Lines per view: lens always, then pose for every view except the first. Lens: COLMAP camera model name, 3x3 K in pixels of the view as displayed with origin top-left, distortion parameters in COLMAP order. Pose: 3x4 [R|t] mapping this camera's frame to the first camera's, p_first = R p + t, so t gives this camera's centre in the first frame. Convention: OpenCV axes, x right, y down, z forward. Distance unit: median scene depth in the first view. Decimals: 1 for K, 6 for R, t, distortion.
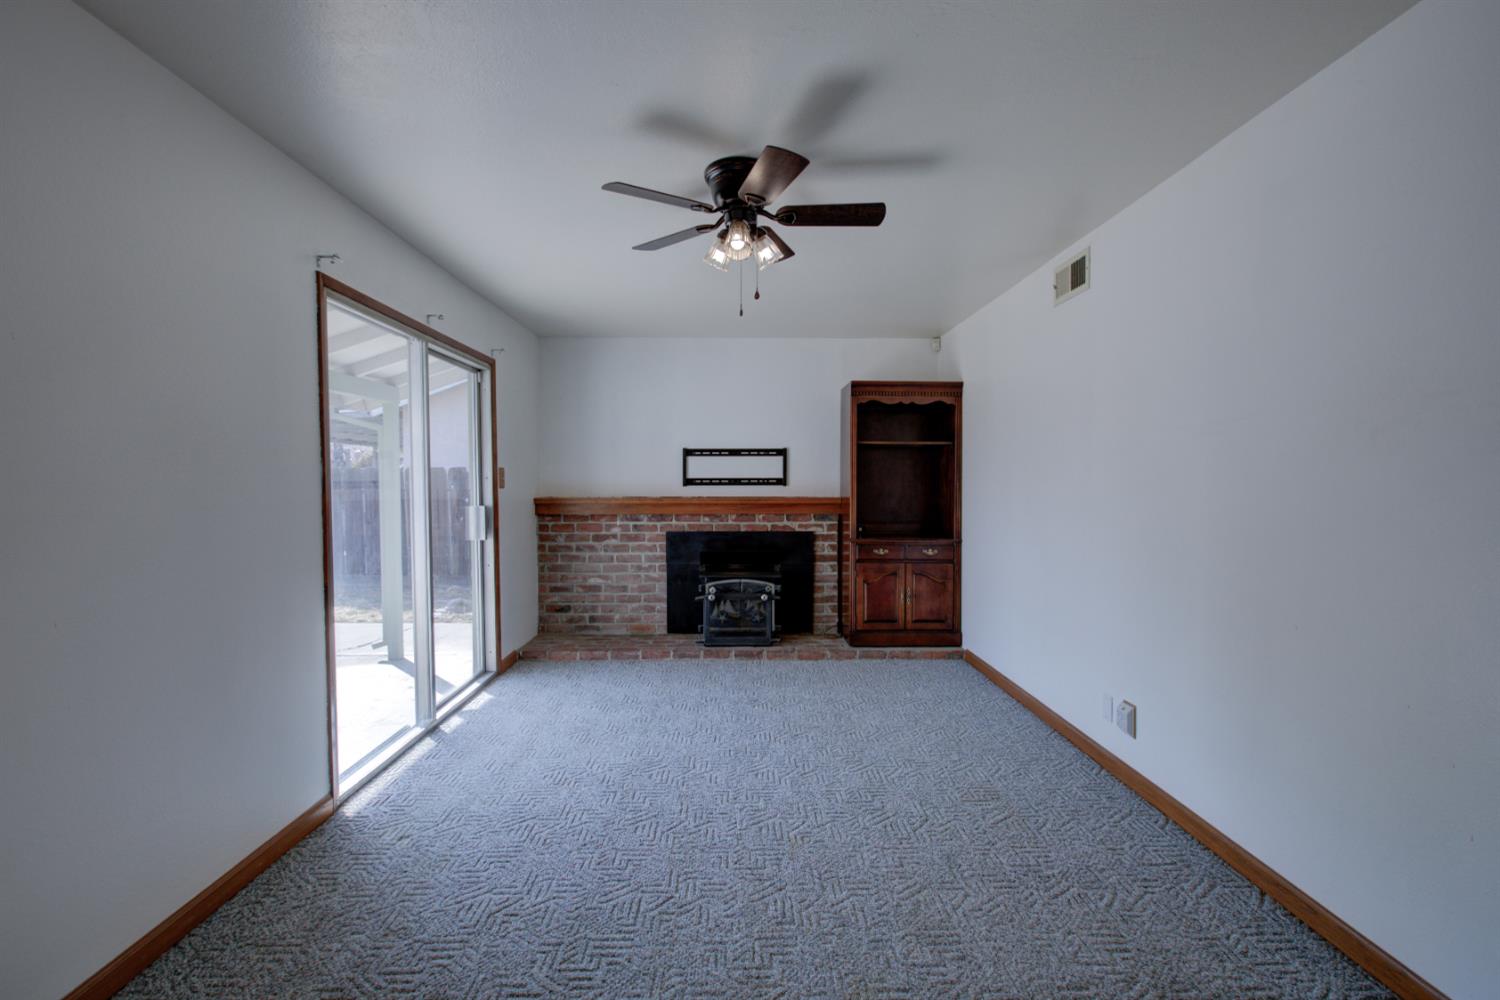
lens RADIAL K [[688.6, 0, 754.9], [0, 688.6, 501.7], [0, 0, 1]] dist [-0.013197, 0.005132]
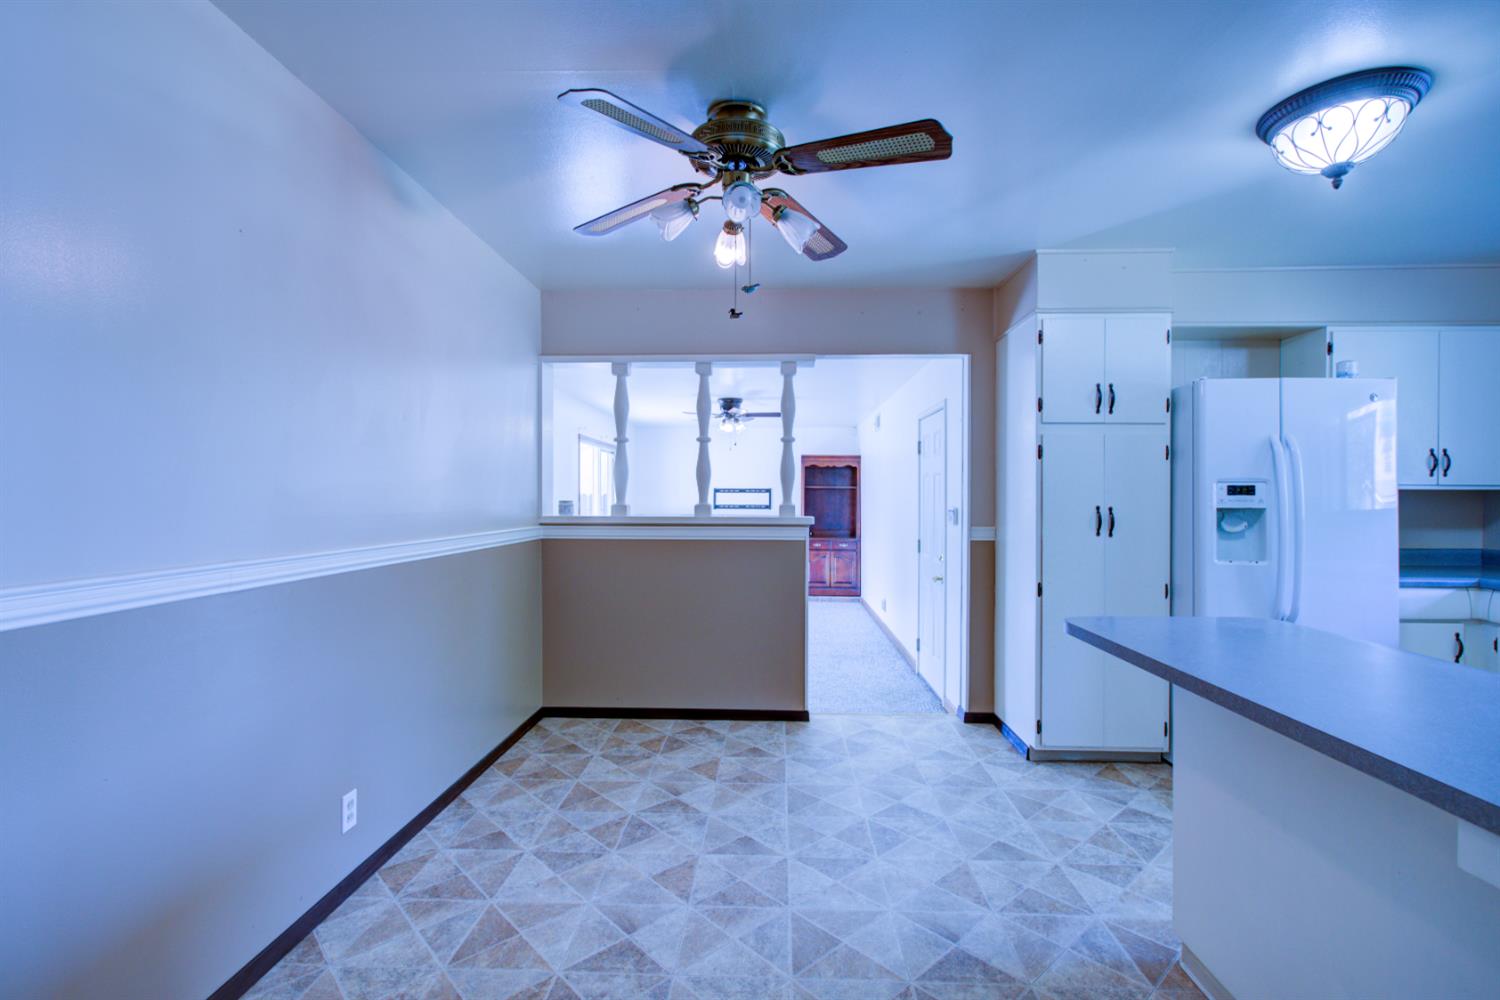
lens RADIAL K [[688.6, 0, 746.3], [0, 688.6, 498.7], [0, 0, 1]] dist [-0.013197, 0.005132]
pose [[0.997432, 0.003823, -0.071519, 0.122894], [-0.005829, 0.999595, -0.027862, -0.000349], [0.071384, 0.028208, 0.997050, -0.883941]]
